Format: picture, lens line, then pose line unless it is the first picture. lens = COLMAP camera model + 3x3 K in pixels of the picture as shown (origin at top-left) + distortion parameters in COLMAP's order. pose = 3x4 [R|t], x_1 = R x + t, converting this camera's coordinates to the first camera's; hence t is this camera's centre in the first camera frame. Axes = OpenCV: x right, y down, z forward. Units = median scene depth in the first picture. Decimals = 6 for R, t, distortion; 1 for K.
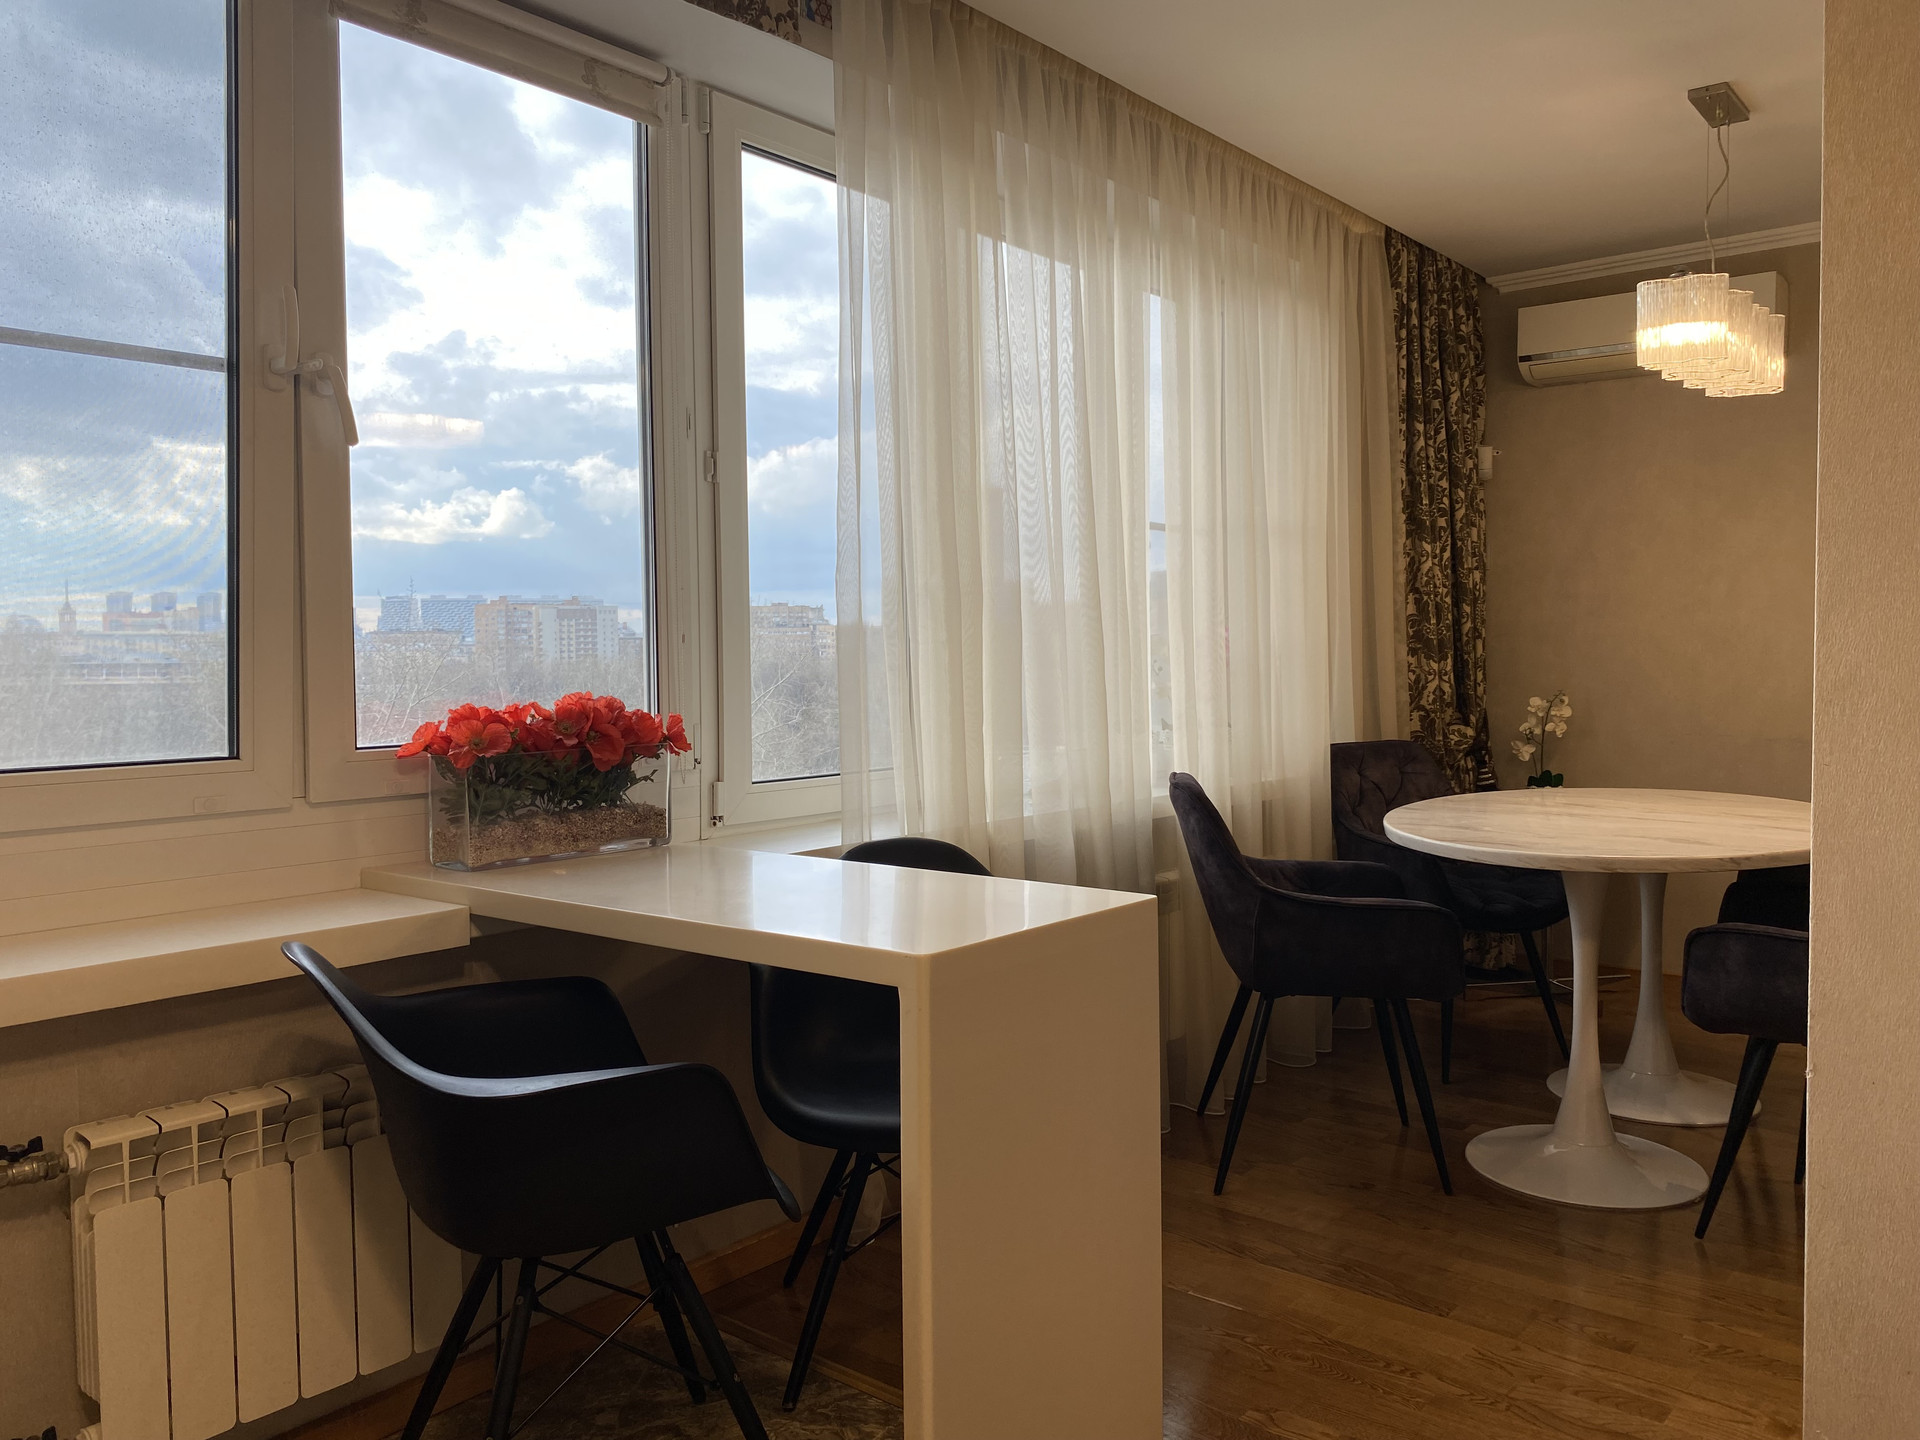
lens RADIAL K [[1456.5, 0, 962.2], [0, 1456.5, 711.6], [0, 0, 1]] dist [0.048295, -0.011577]
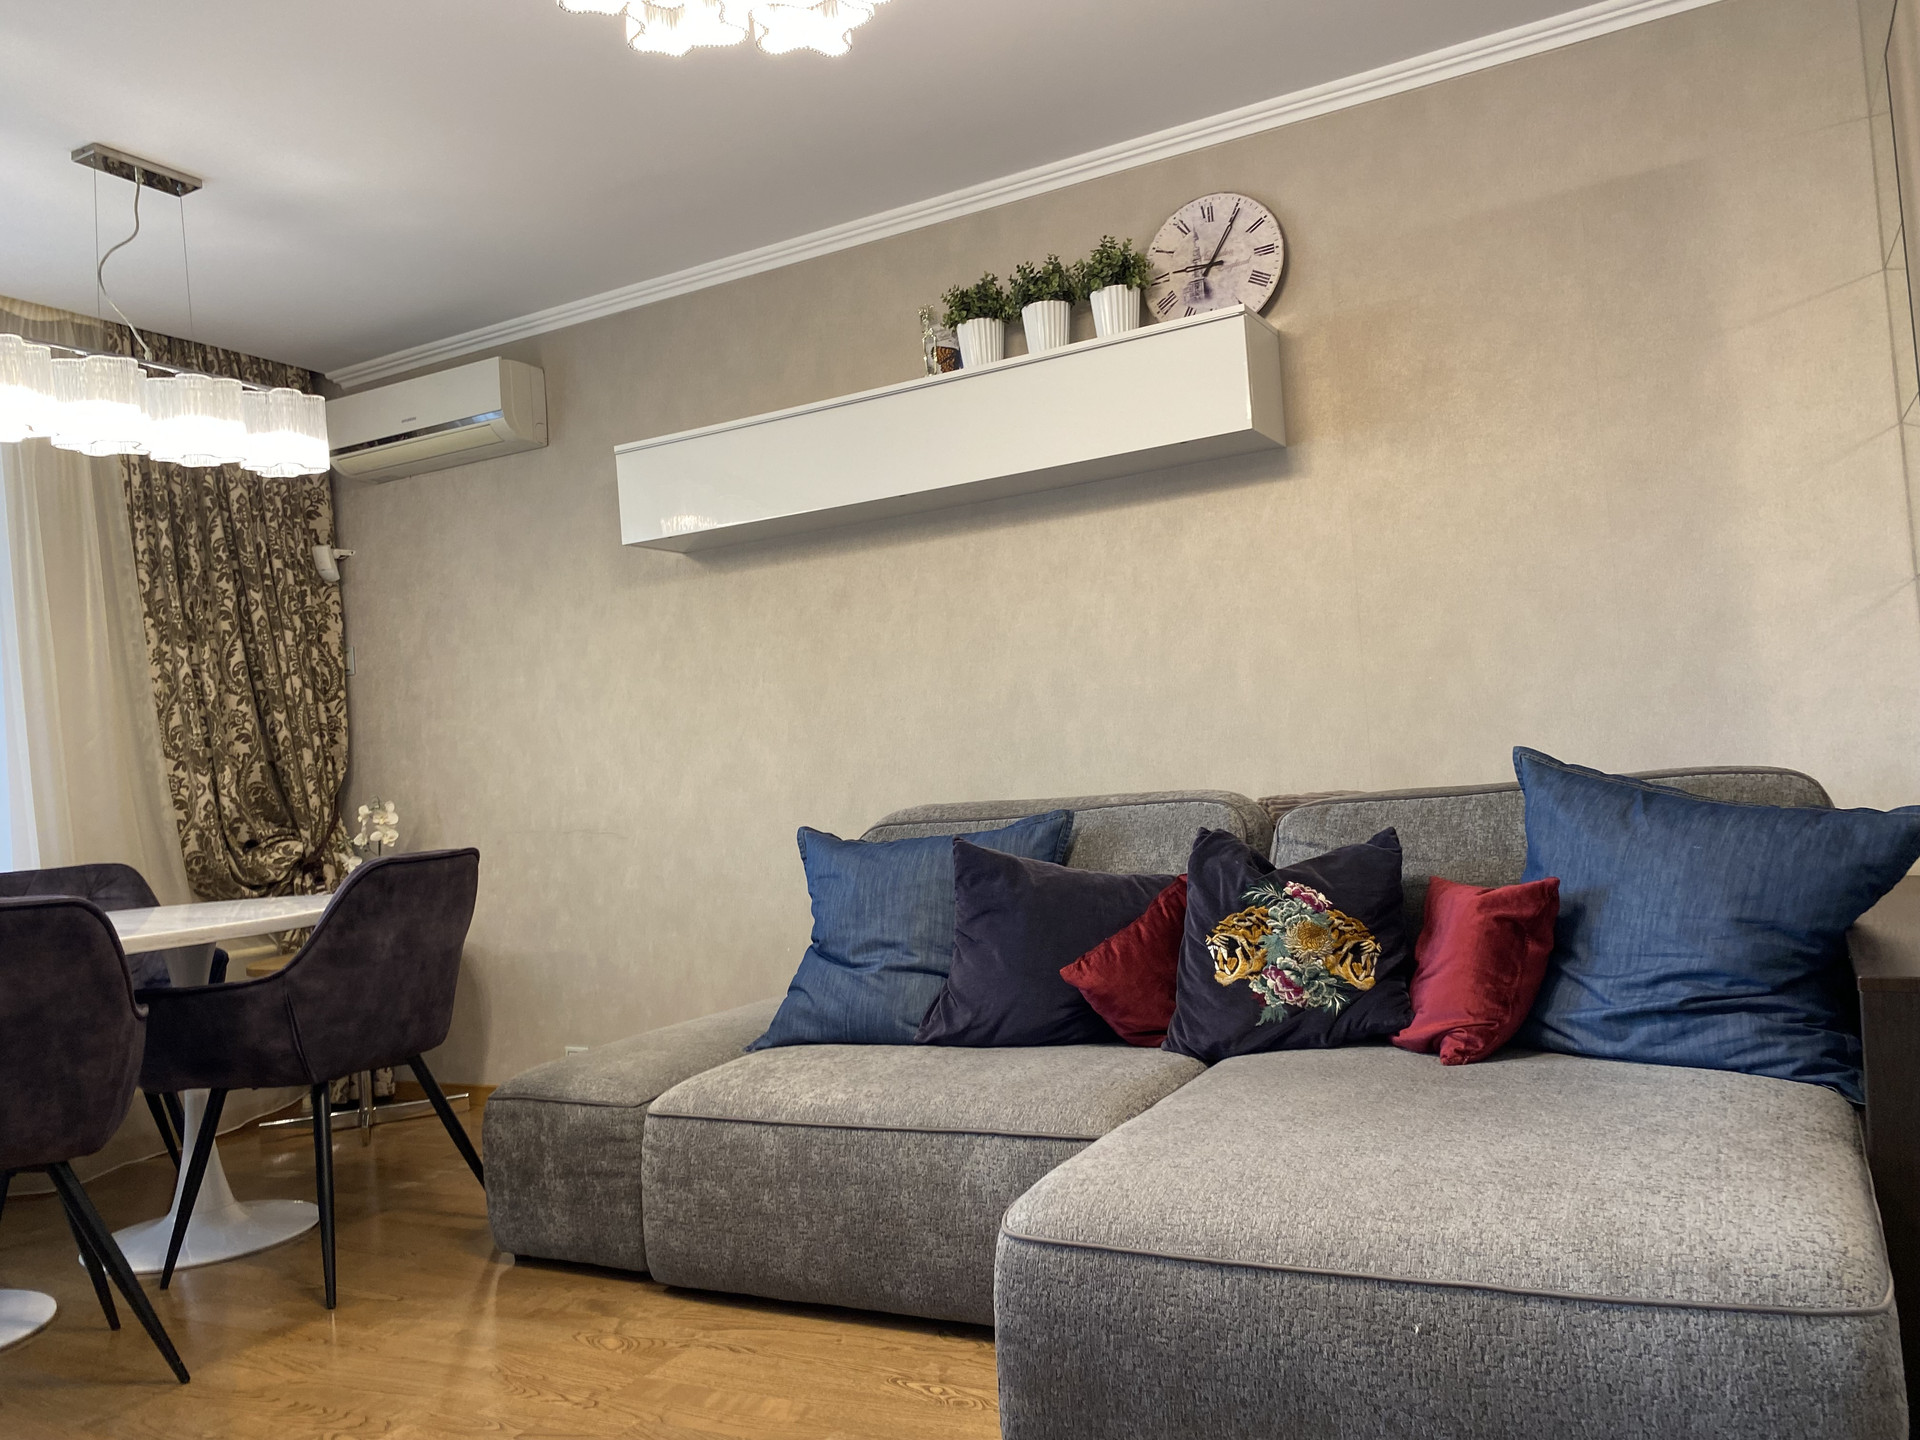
lens RADIAL K [[1456.5, 0, 959.4], [0, 1456.5, 724.3], [0, 0, 1]] dist [0.048295, -0.011577]
pose [[0.982667, -0.057229, 0.176327, 0.608440], [0.071222, 0.994706, -0.074075, 0.035795], [-0.171154, 0.085349, 0.981541, 0.003999]]
